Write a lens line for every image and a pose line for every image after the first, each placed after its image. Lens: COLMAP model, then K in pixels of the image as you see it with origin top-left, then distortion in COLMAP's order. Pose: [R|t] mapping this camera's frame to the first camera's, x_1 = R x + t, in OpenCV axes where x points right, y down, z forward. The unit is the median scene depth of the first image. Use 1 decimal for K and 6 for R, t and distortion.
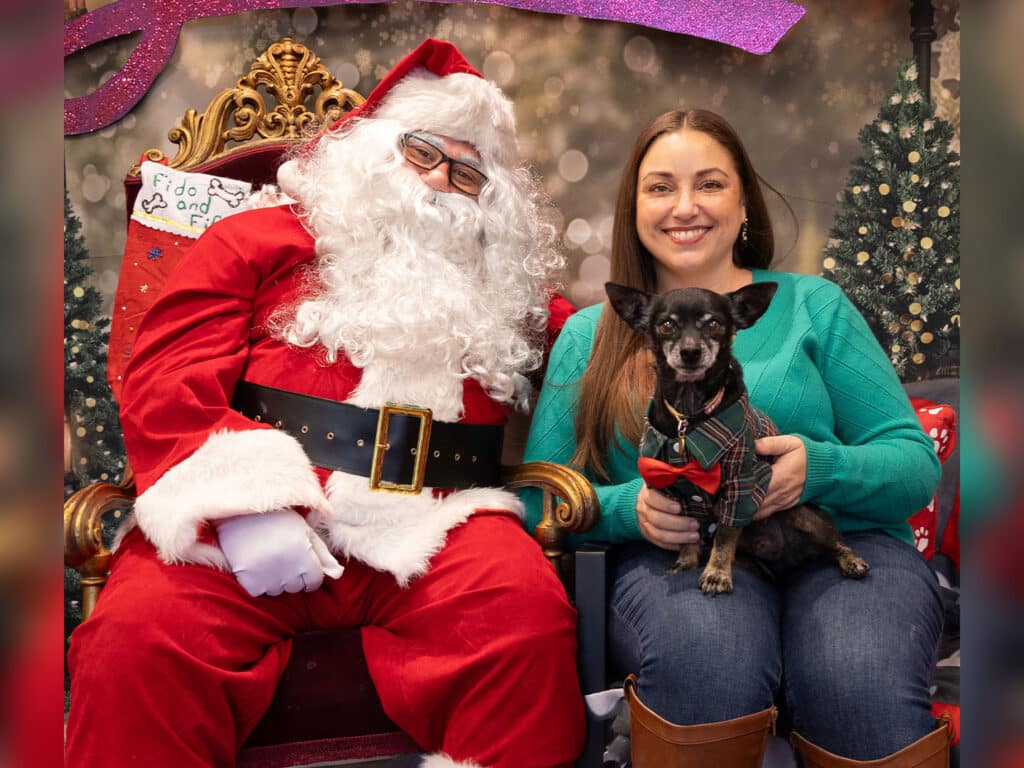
lens RADIAL K [[1290.8, 0, 543.9], [0, 1290.8, 384.7], [0, 0, 1]] dist [0.024389, -0.014188]
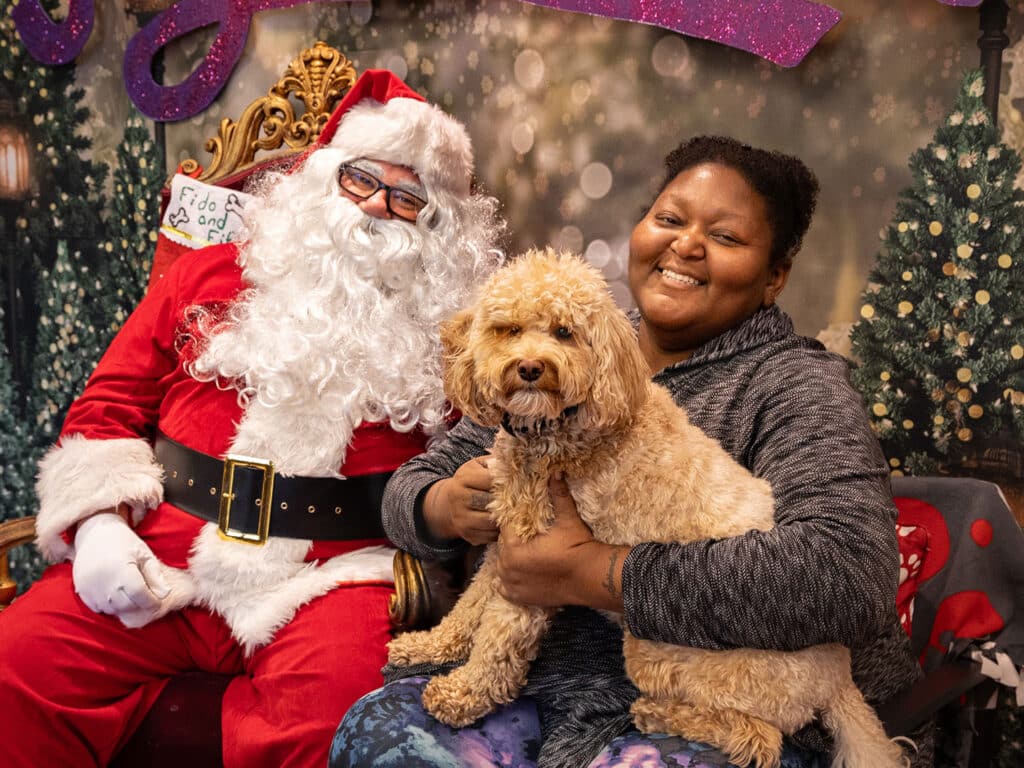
lens RADIAL K [[1541.6, 0, 437.3], [0, 1541.6, 383.9], [0, 0, 1]] dist [-0.018668, 0.066830]
pose [[0.900971, 0.088275, -0.424805, 0.401067], [-0.036114, 0.990944, 0.129325, -0.167713], [0.432374, -0.101177, 0.896000, -0.025649]]
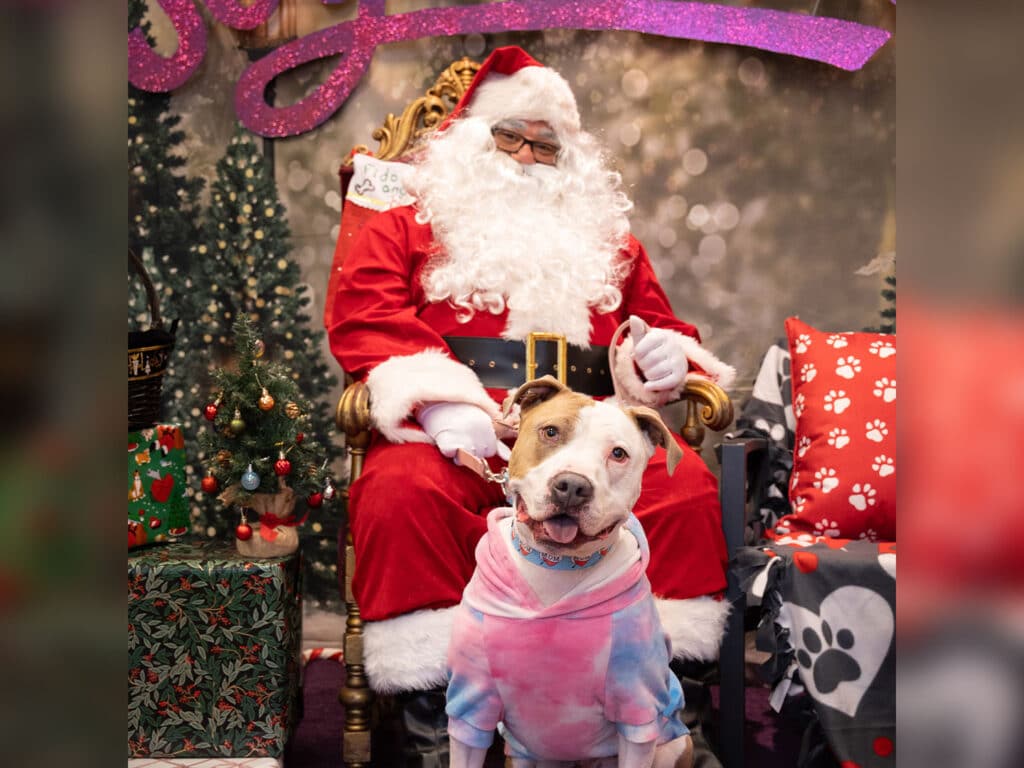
lens RADIAL K [[1318.9, 0, 503.0], [0, 1318.9, 400.4], [0, 0, 1]] dist [-0.010170, 0.032751]
pose [[0.998213, 0.018241, -0.056908, -0.085487], [-0.019298, 0.999650, -0.018088, 0.084654], [0.056558, 0.019154, 0.998216, -0.260377]]
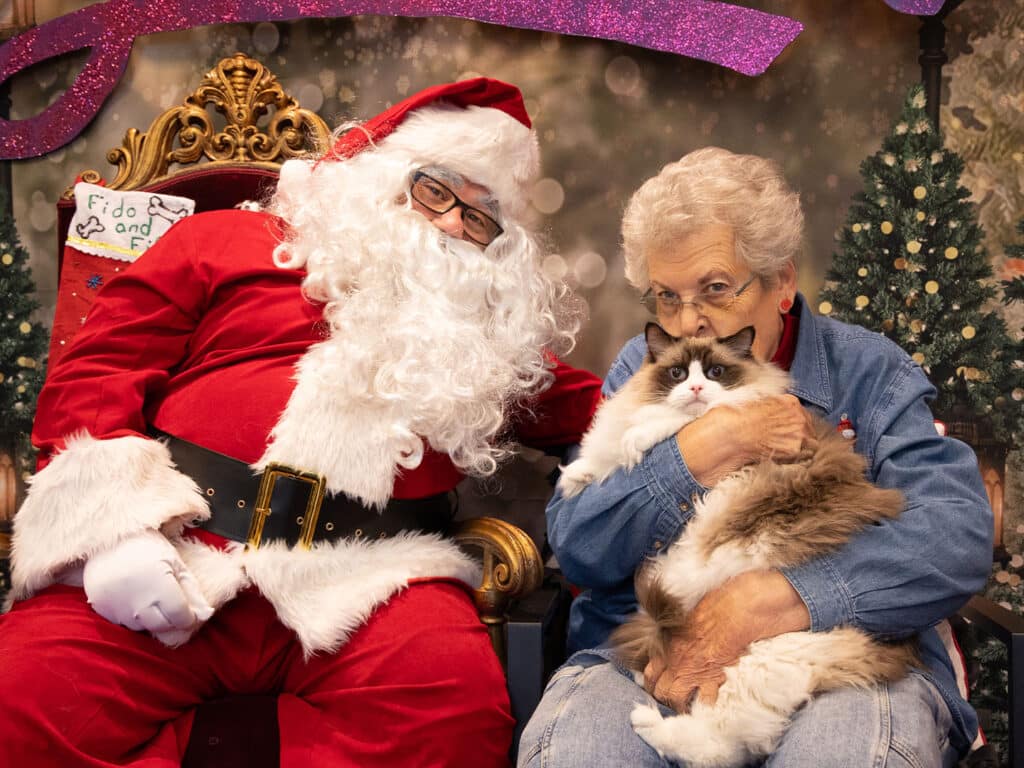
lens RADIAL K [[1239.7, 0, 560.9], [0, 1239.7, 464.4], [0, 0, 1]] dist [0.000216, 0.004088]
pose [[0.999670, 0.019479, -0.016743, 0.051035], [-0.019223, 0.999698, 0.015317, 0.006994], [0.017036, -0.014990, 0.999742, 0.118669]]
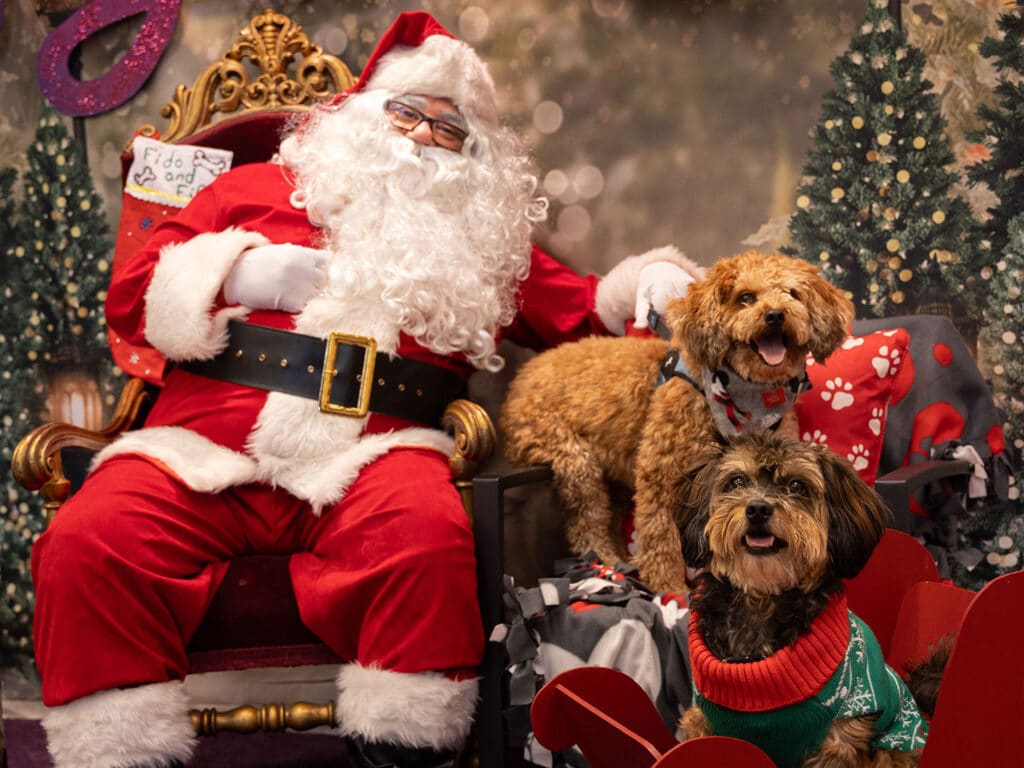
lens RADIAL K [[1602.9, 0, 507.4], [0, 1602.9, 426.3], [0, 0, 1]] dist [0.035877, -0.093460]
pose [[0.980021, -0.020628, -0.197820, 0.238632], [0.025283, 0.999459, 0.021033, 0.043535], [0.197279, -0.025614, 0.980013, -0.232833]]
